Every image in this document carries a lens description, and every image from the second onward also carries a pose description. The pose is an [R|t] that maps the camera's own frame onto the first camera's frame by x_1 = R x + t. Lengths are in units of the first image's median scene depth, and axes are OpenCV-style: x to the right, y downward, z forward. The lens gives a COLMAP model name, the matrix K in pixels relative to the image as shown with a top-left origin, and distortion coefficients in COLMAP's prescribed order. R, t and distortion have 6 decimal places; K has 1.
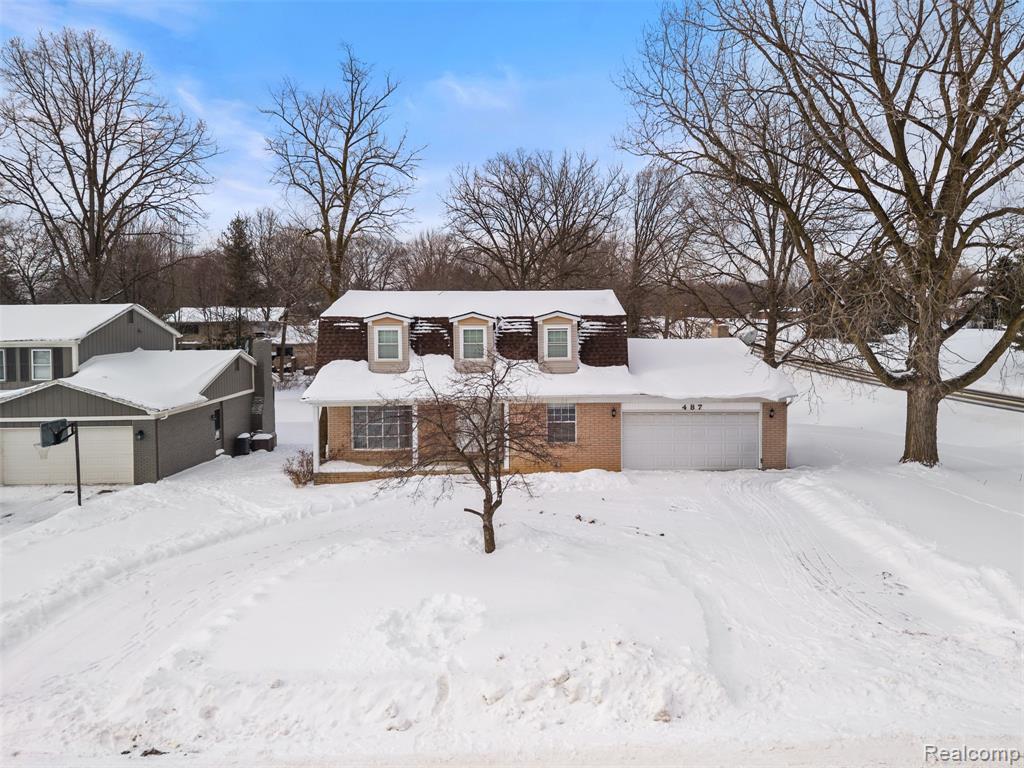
lens RADIAL K [[728.3, 0, 512.0], [0, 728.3, 384.0], [0, 0, 1]] dist [-0.002364, -0.002291]
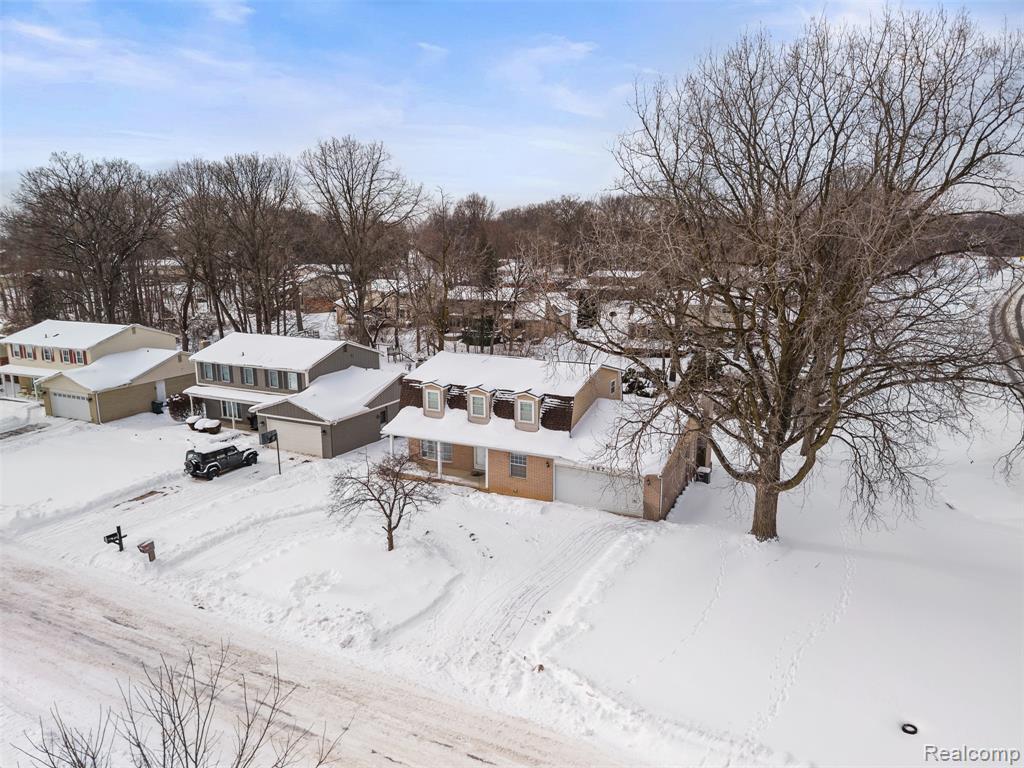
lens RADIAL K [[712.8, 0, 512.0], [0, 712.8, 384.0], [0, 0, 1]] dist [0.002599, 0.000205]
pose [[0.877855, 0.101954, -0.467949, 0.730071], [-0.036248, 0.988420, 0.147352, -0.333136], [0.477553, -0.112392, 0.871385, -0.310041]]
